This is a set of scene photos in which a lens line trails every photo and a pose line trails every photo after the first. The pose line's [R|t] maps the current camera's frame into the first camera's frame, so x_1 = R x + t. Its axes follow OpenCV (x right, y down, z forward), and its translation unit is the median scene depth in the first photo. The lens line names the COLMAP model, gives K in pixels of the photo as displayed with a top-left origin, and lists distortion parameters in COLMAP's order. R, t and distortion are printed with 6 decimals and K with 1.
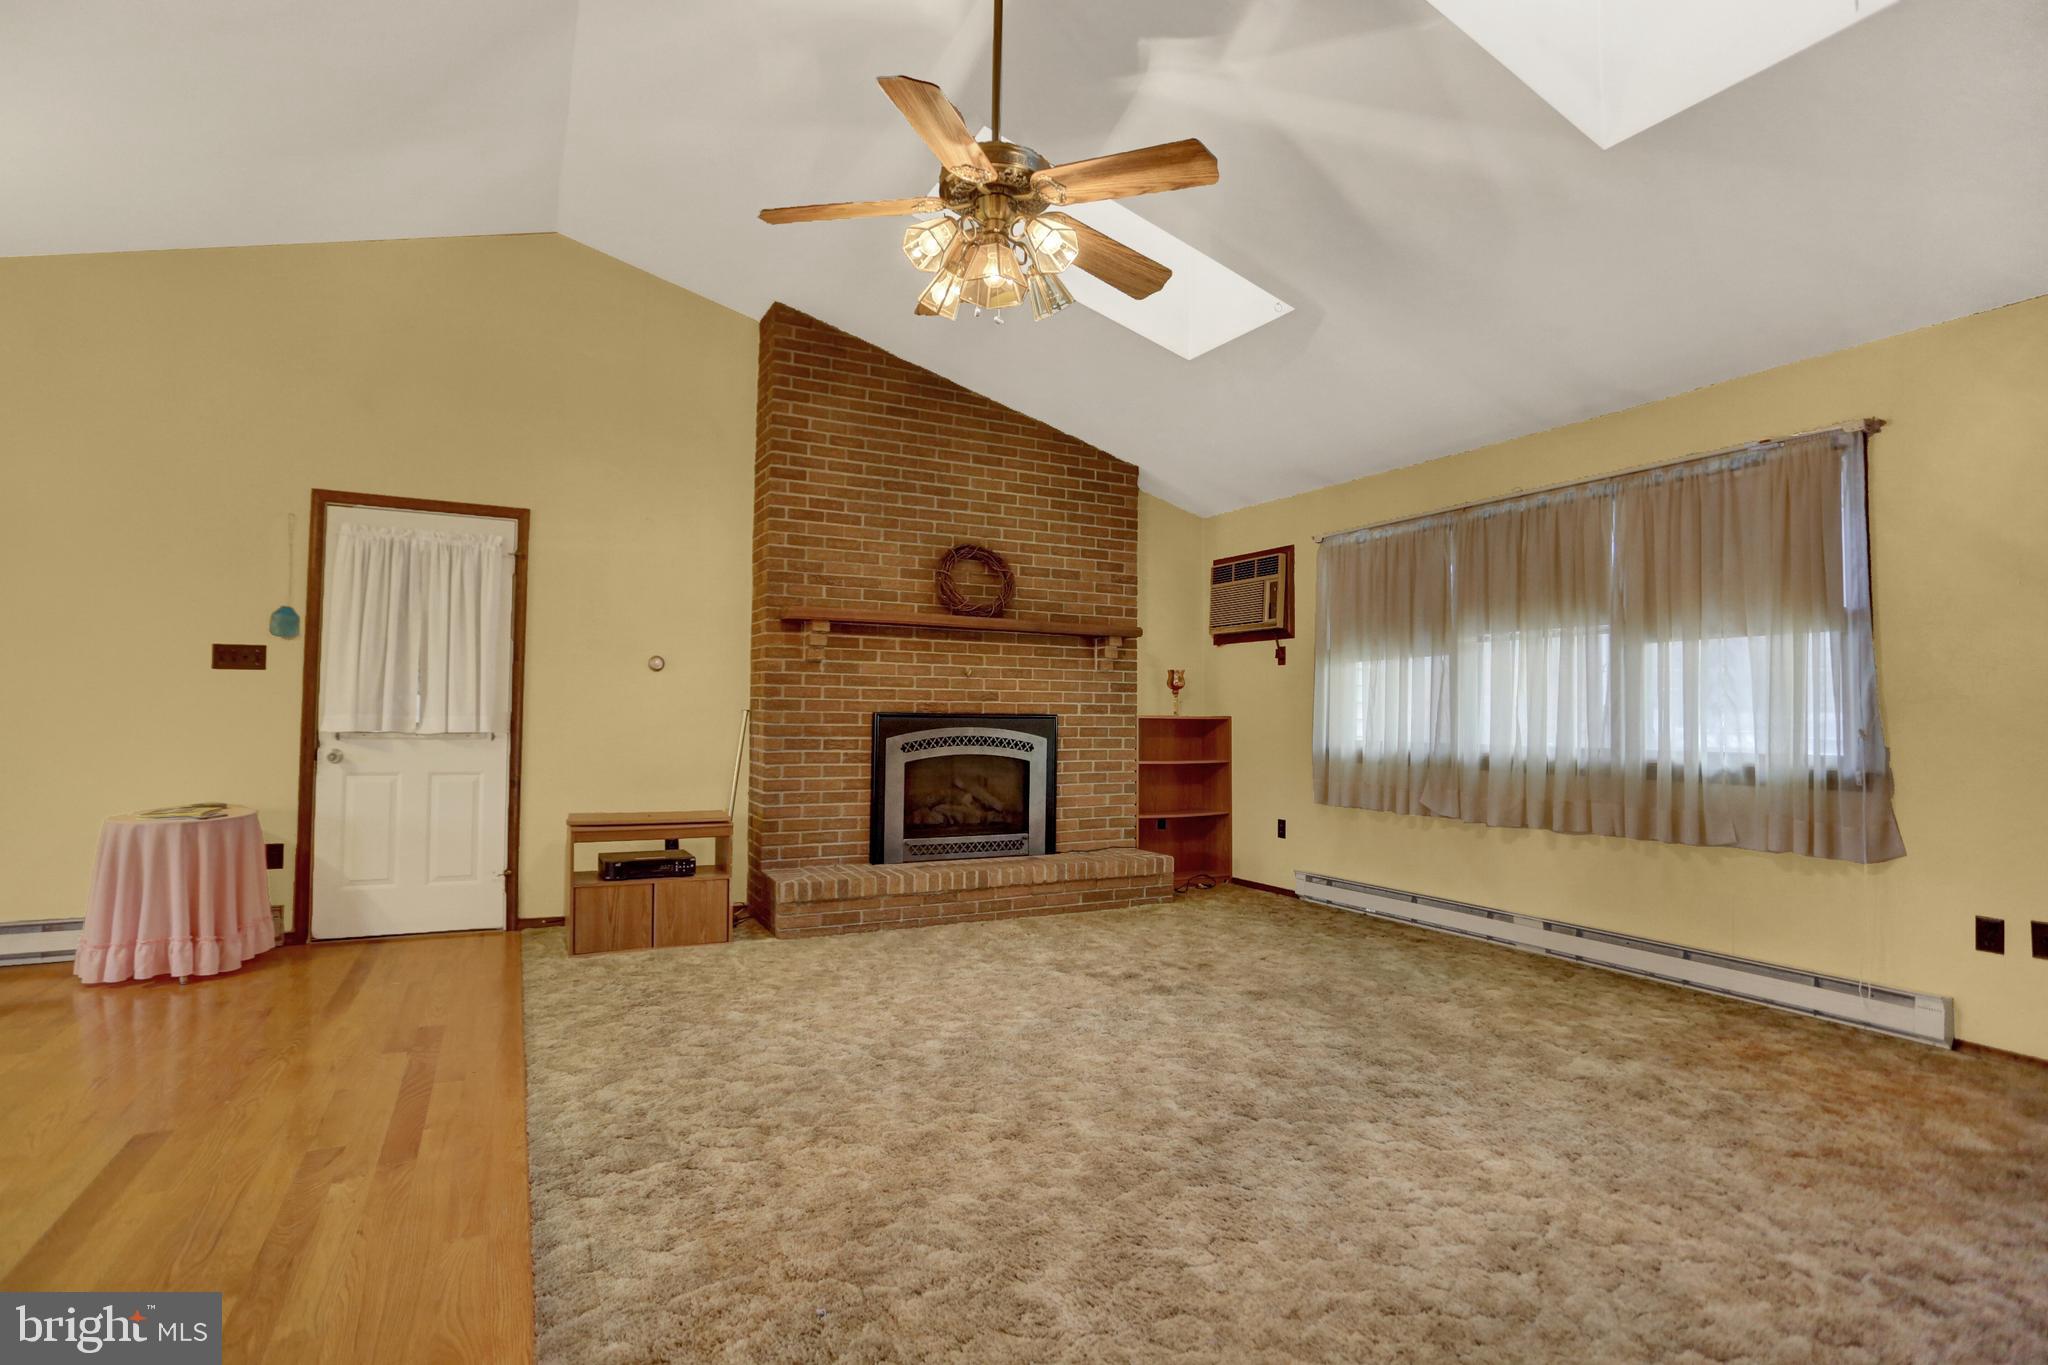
lens RADIAL K [[998.5, 0, 1010.3], [0, 998.5, 680.3], [0, 0, 1]] dist [-0.078729, 0.036231]
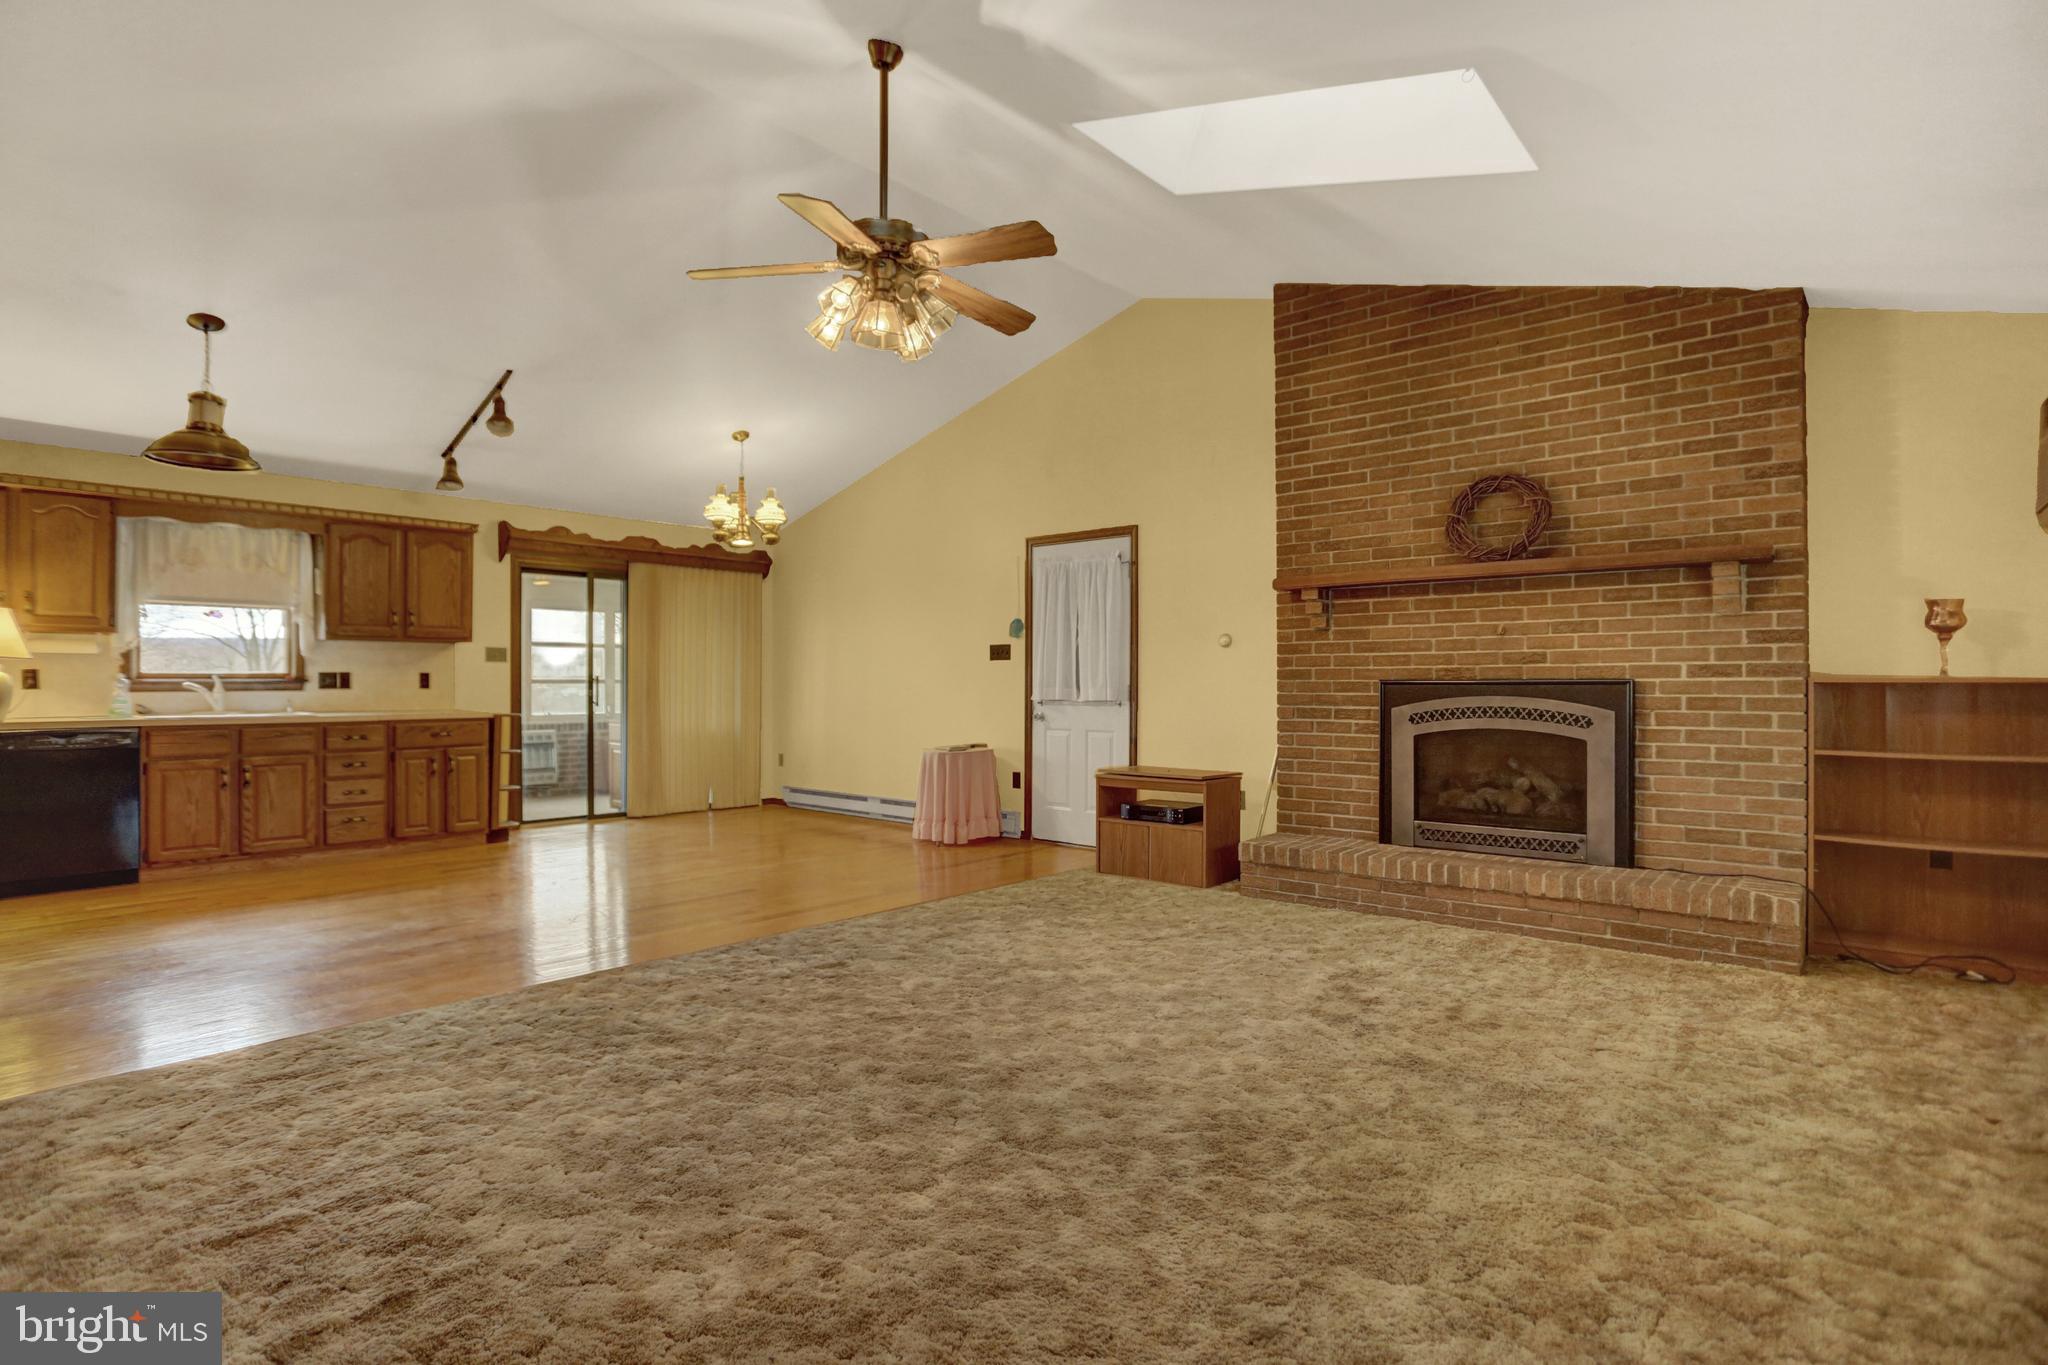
lens RADIAL K [[998.5, 0, 1010.3], [0, 998.5, 680.3], [0, 0, 1]] dist [-0.078729, 0.036231]
pose [[0.361171, -0.015281, -0.932374, 0.582366], [0.038927, 0.999241, -0.001297, 0.019469], [0.931687, -0.035826, 0.361492, 0.336942]]
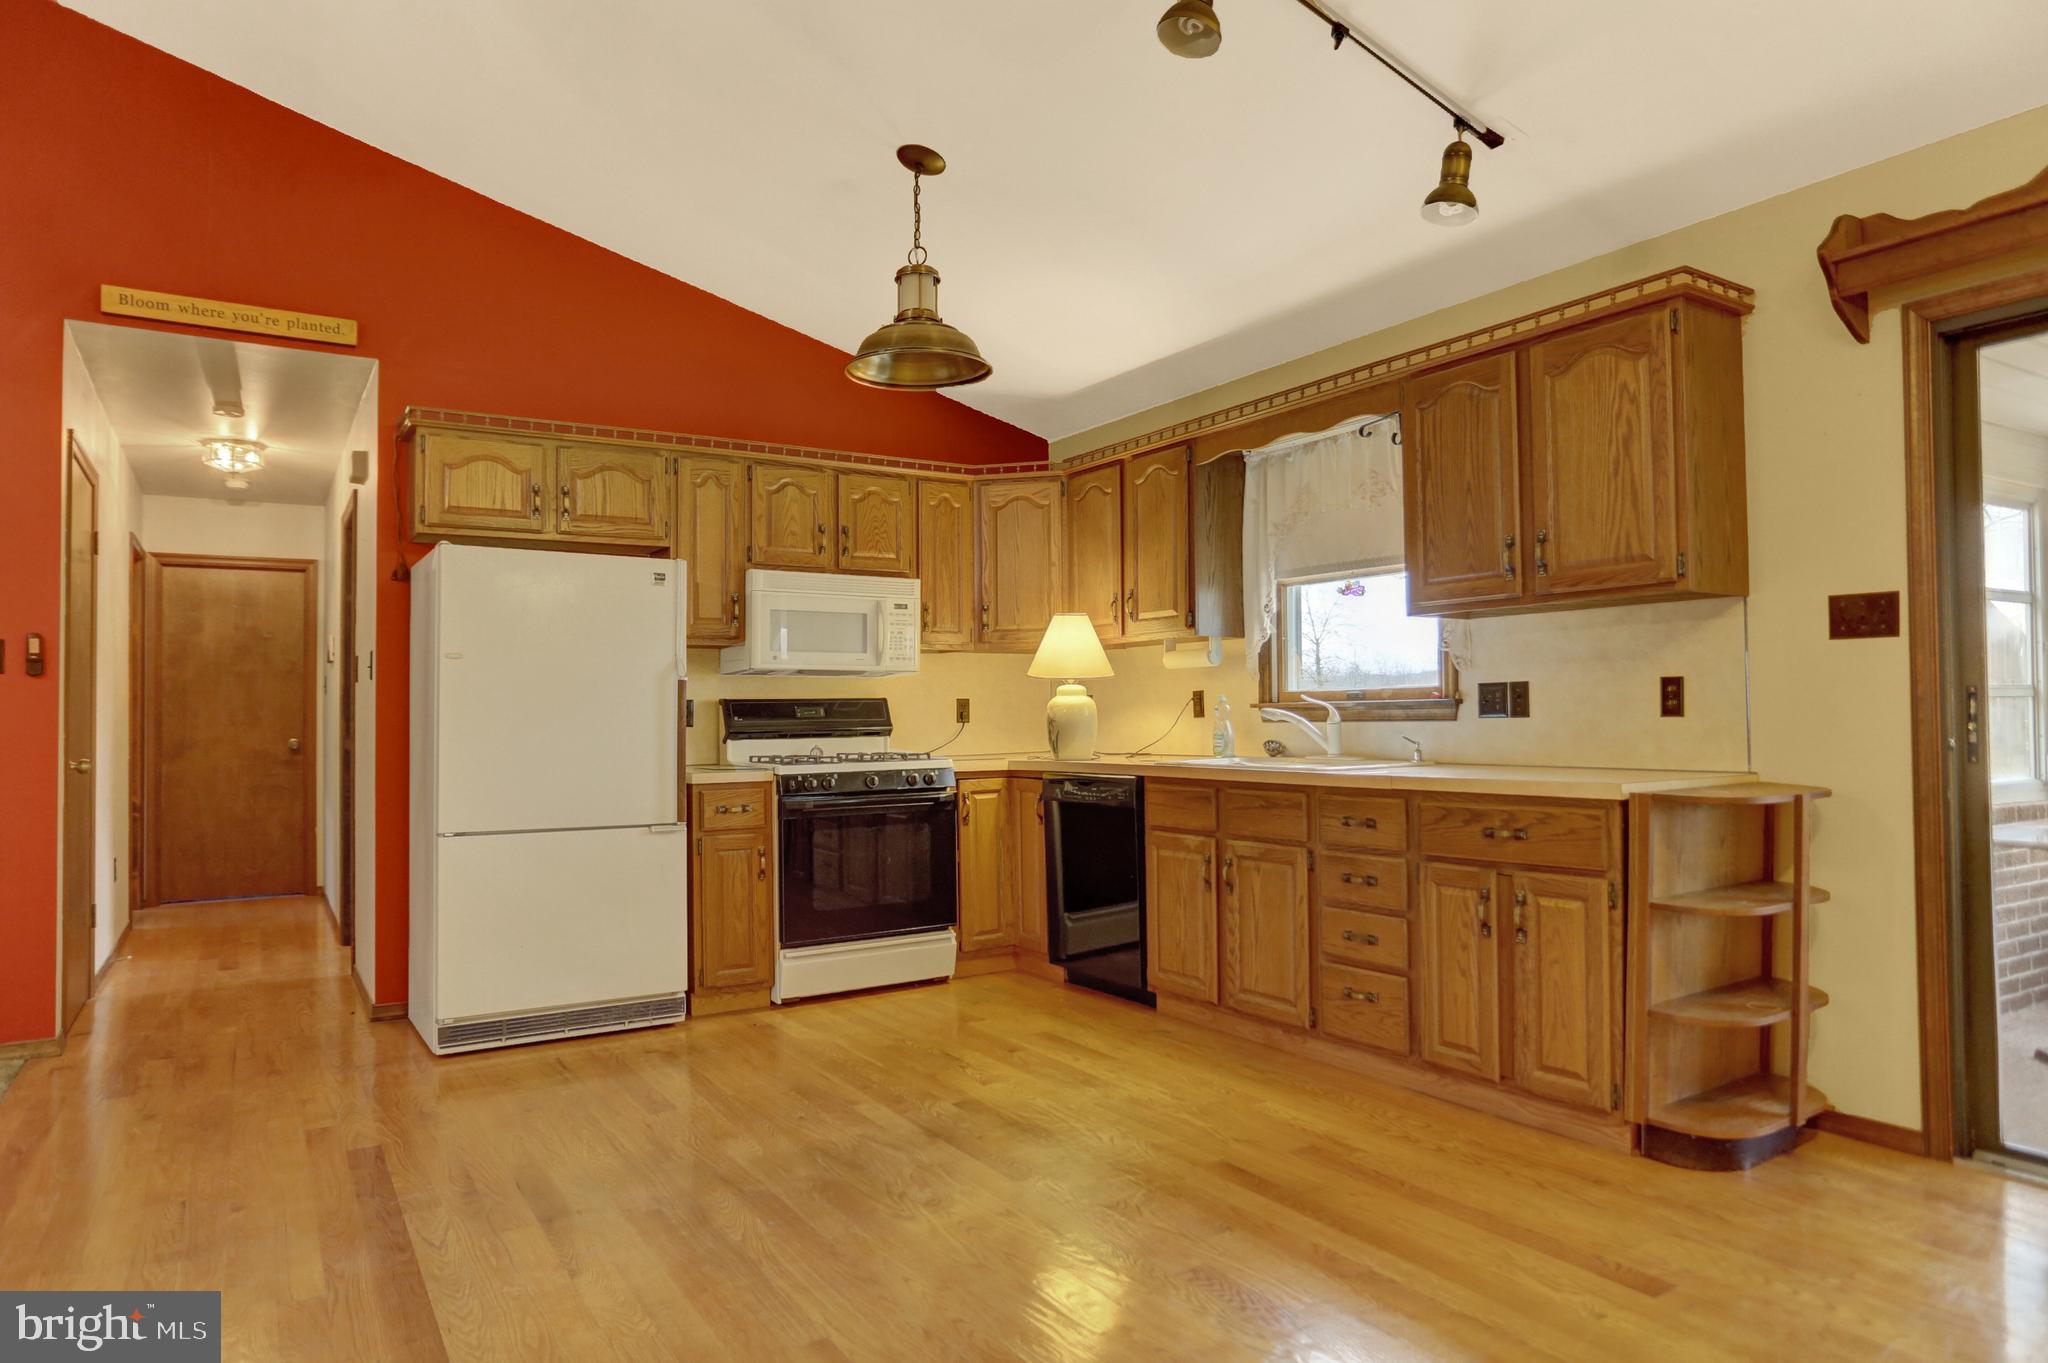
lens RADIAL K [[1238.9, 0, 1008.1], [0, 1238.9, 682.0], [0, 0, 1]] dist [-0.063708, 0.045048]
pose [[-0.995975, -0.001767, -0.089617, -0.458809], [0.003881, 0.998018, -0.062811, 0.019525], [0.089550, -0.062906, -0.993994, 0.683023]]
